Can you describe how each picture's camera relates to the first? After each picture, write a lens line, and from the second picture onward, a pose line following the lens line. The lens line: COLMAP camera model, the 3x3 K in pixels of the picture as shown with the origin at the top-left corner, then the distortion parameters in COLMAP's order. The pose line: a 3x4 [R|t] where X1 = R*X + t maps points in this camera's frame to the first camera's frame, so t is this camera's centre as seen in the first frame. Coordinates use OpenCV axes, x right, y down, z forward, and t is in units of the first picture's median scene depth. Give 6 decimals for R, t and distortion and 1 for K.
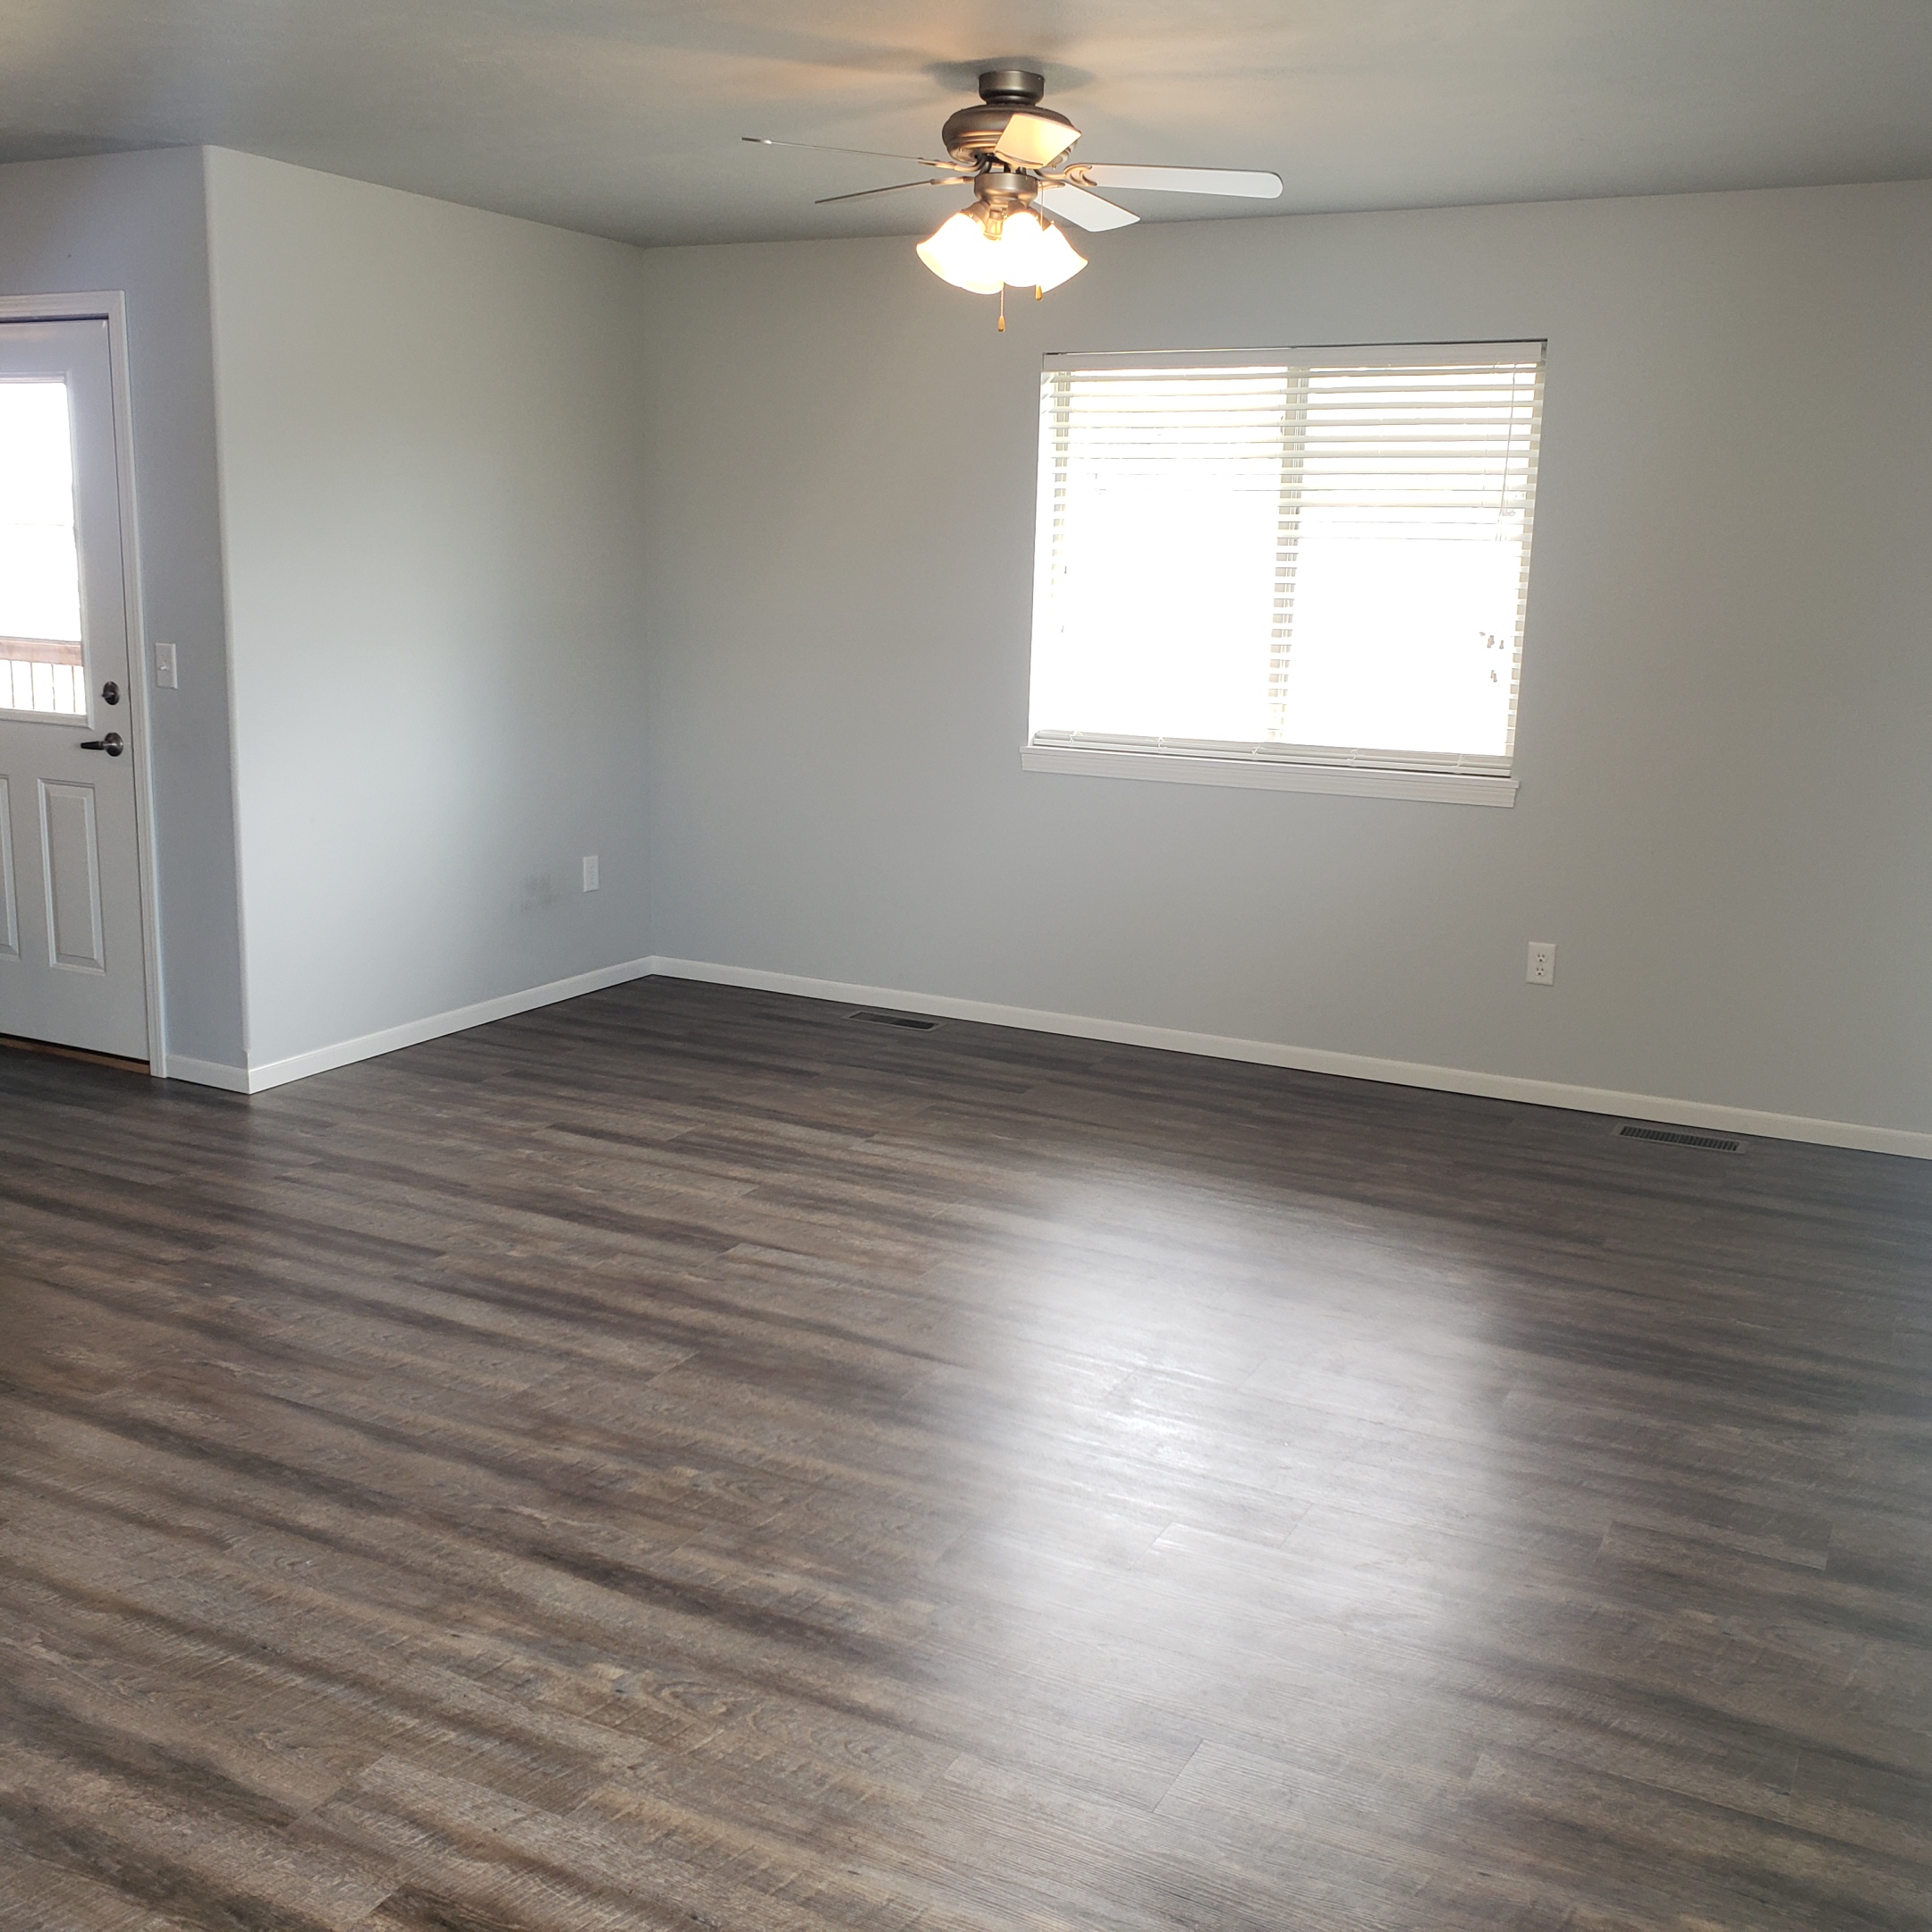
lens RADIAL K [[1998.6, 0, 969.1], [0, 1998.6, 967.8], [0, 0, 1]] dist [0.114868, 0.000000]
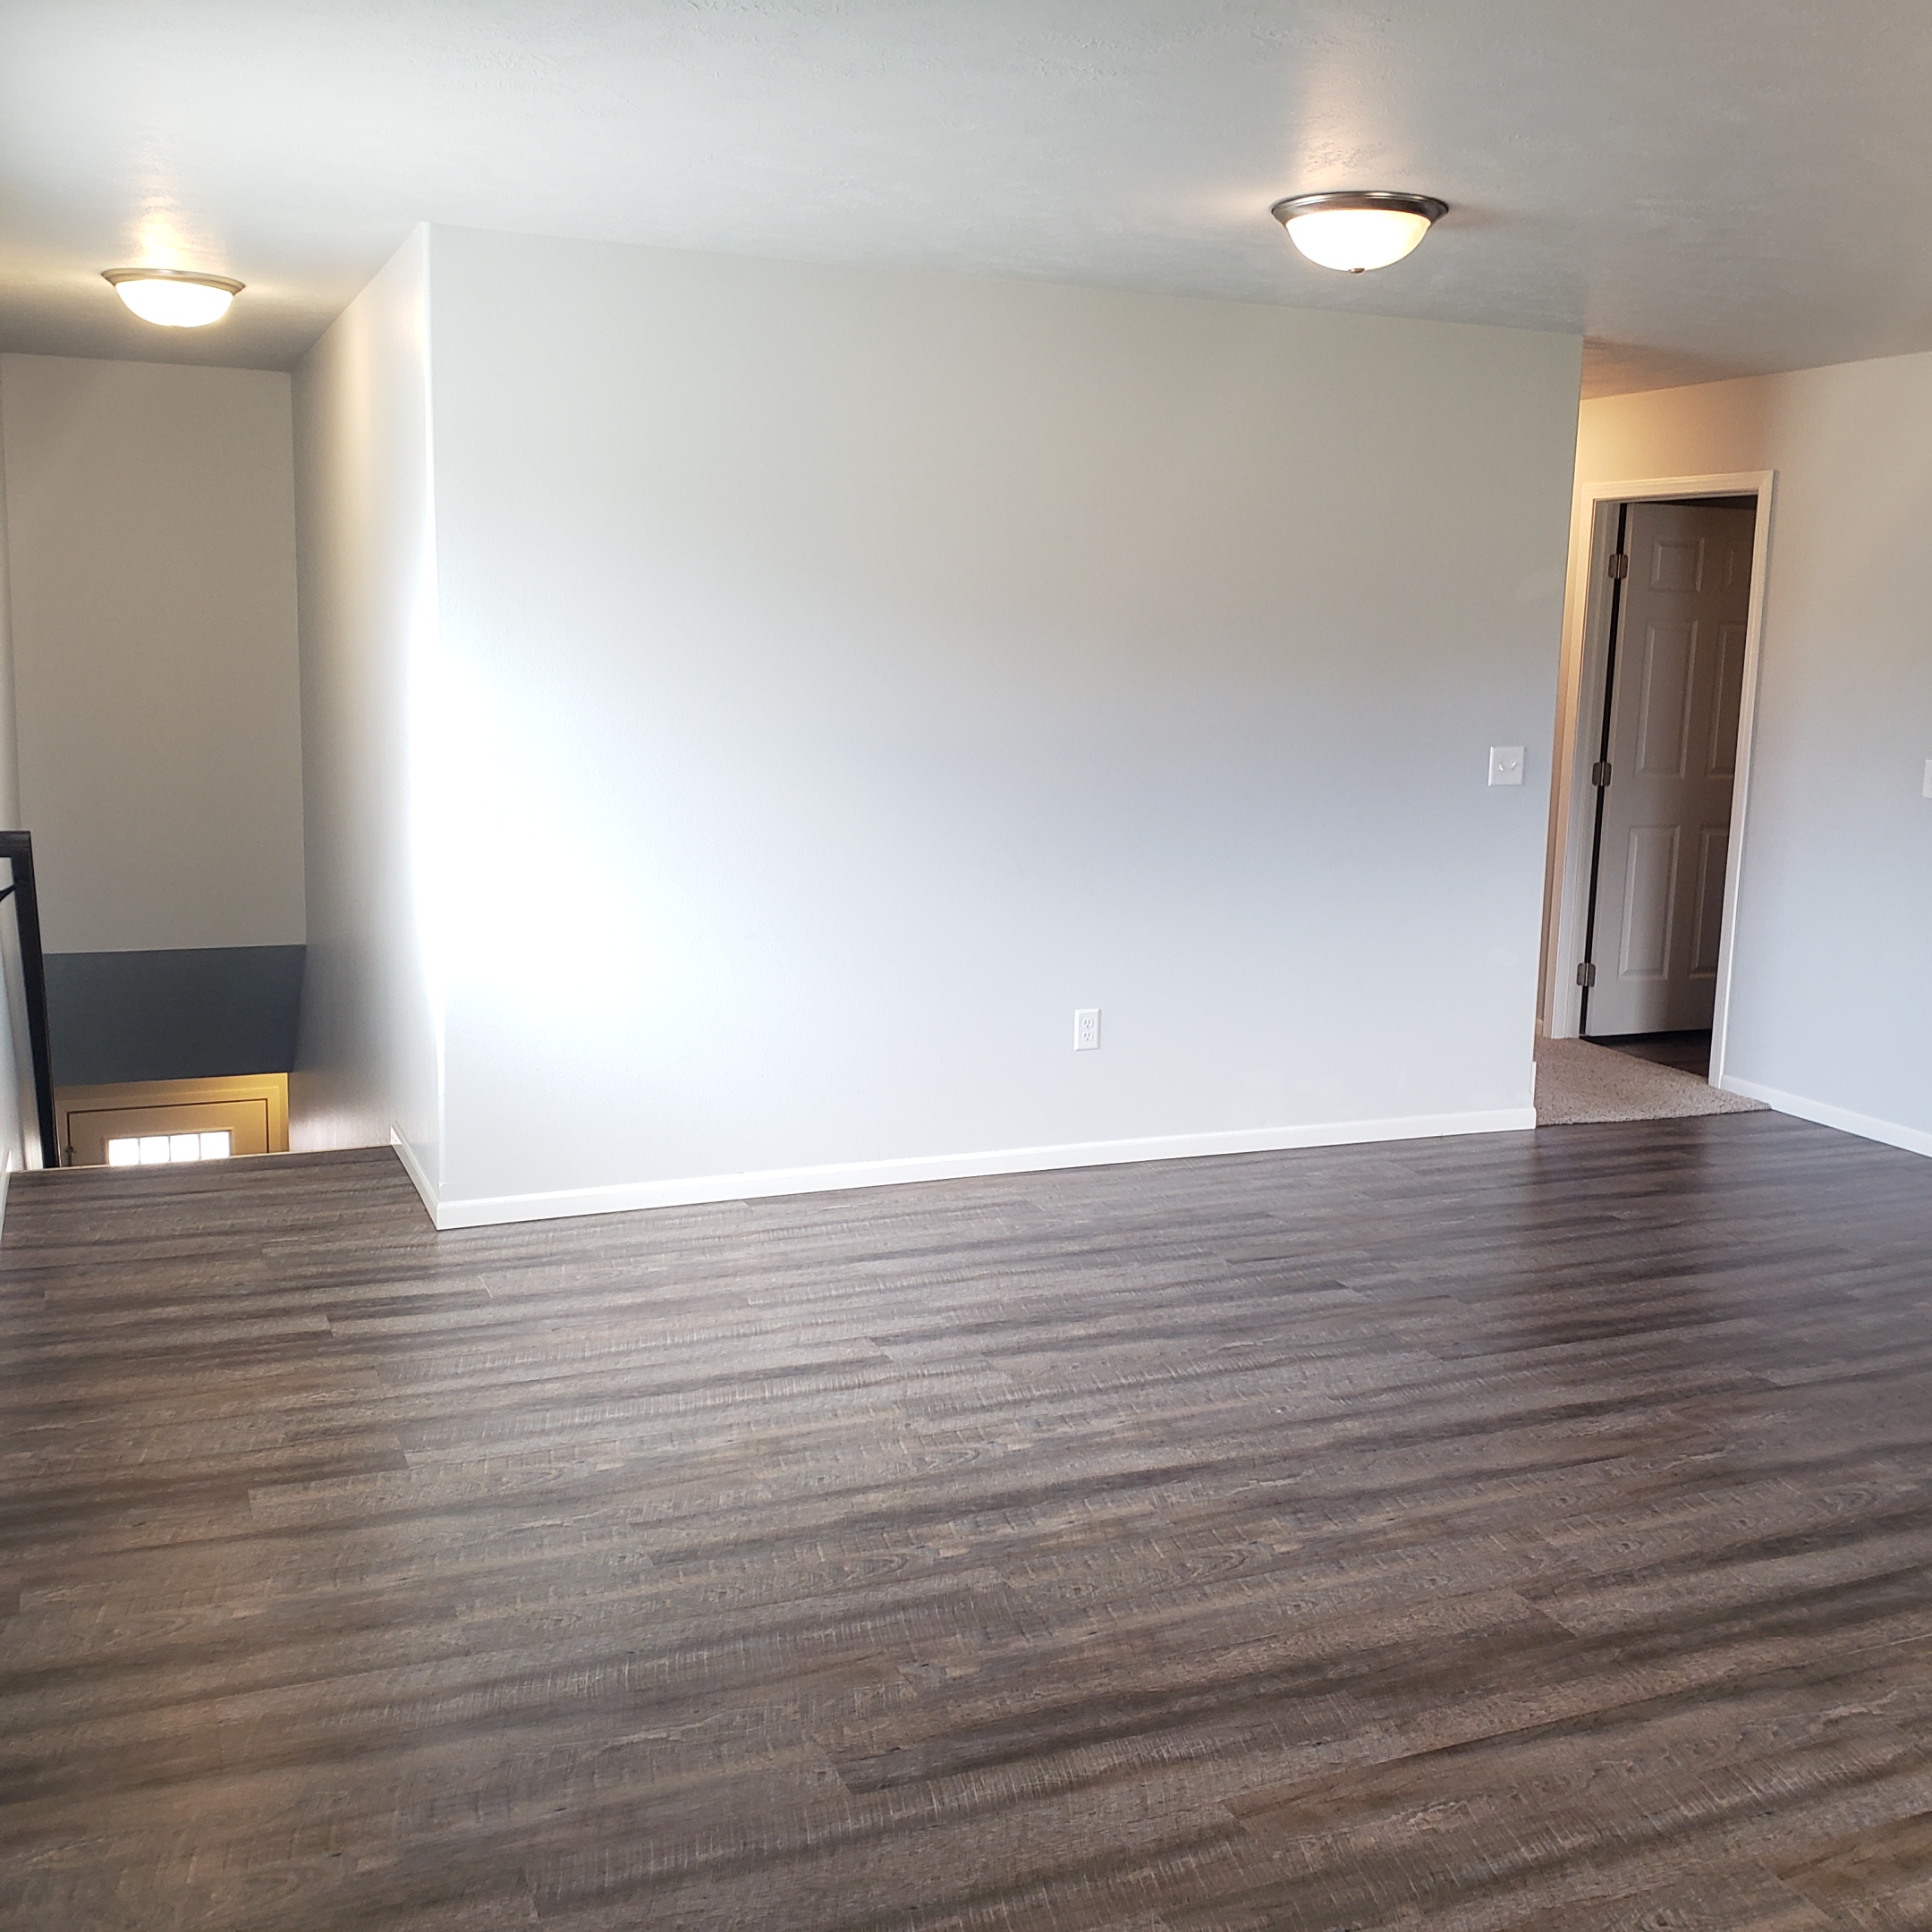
lens RADIAL K [[1998.6, 0, 968.5], [0, 1998.6, 969.2], [0, 0, 1]] dist [0.114868, 0.000000]
pose [[-0.629794, 0.088344, -0.771722, 0.767150], [-0.200910, 0.941176, 0.271703, -0.288441], [0.750330, 0.326163, -0.574998, 1.444209]]
